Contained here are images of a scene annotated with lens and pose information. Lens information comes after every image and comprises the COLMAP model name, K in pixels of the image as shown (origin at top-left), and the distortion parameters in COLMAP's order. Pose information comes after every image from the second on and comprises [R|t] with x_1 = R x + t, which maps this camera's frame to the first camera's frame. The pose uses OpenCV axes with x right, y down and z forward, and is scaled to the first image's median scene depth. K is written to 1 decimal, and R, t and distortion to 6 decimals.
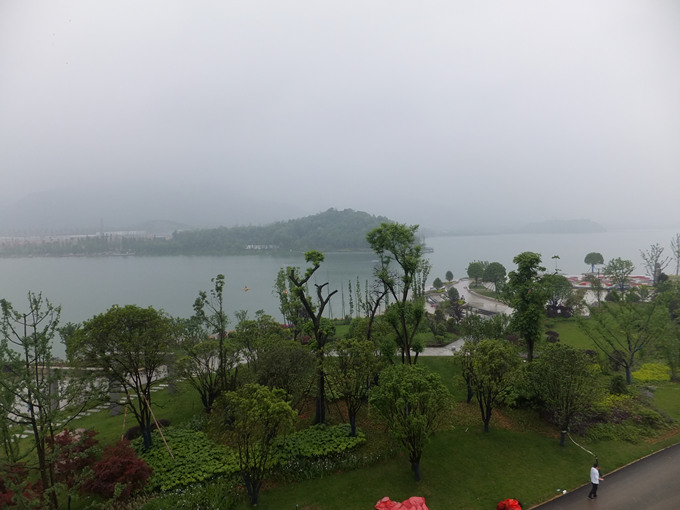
lens RADIAL K [[439.4, 0, 327.0], [0, 439.4, 260.6], [0, 0, 1]] dist [-0.047069, 0.028548]
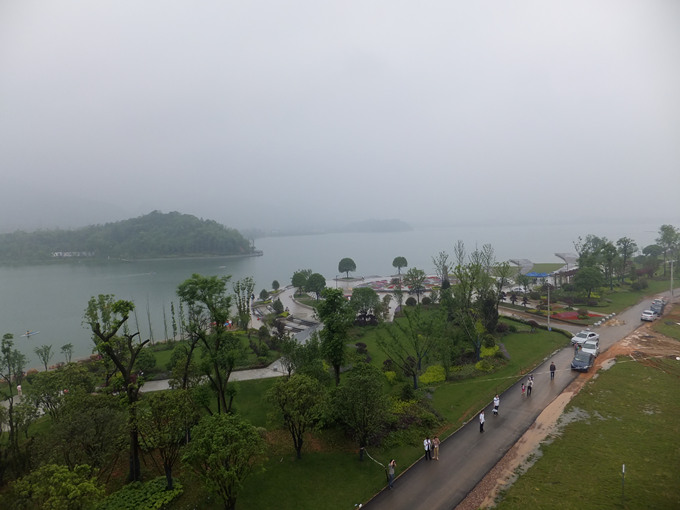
lens RADIAL K [[439.4, 0, 327.2], [0, 439.4, 261.0], [0, 0, 1]] dist [-0.047069, 0.028548]
pose [[0.927937, -0.026616, 0.371786, 0.030571], [0.027337, 0.999621, 0.003333, -0.087487], [-0.371734, 0.007071, 0.928313, -0.042451]]
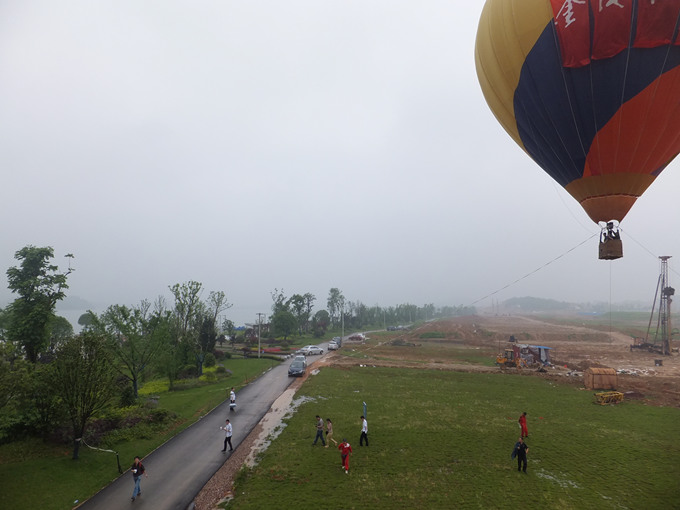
lens RADIAL K [[439.4, 0, 341.5], [0, 439.4, 253.7], [0, 0, 1]] dist [-0.047069, 0.028548]
pose [[0.467658, 0.122801, 0.875337, 0.010669], [0.039342, 0.986429, -0.159406, 0.150078], [-0.883033, 0.108985, 0.456480, 0.104234]]
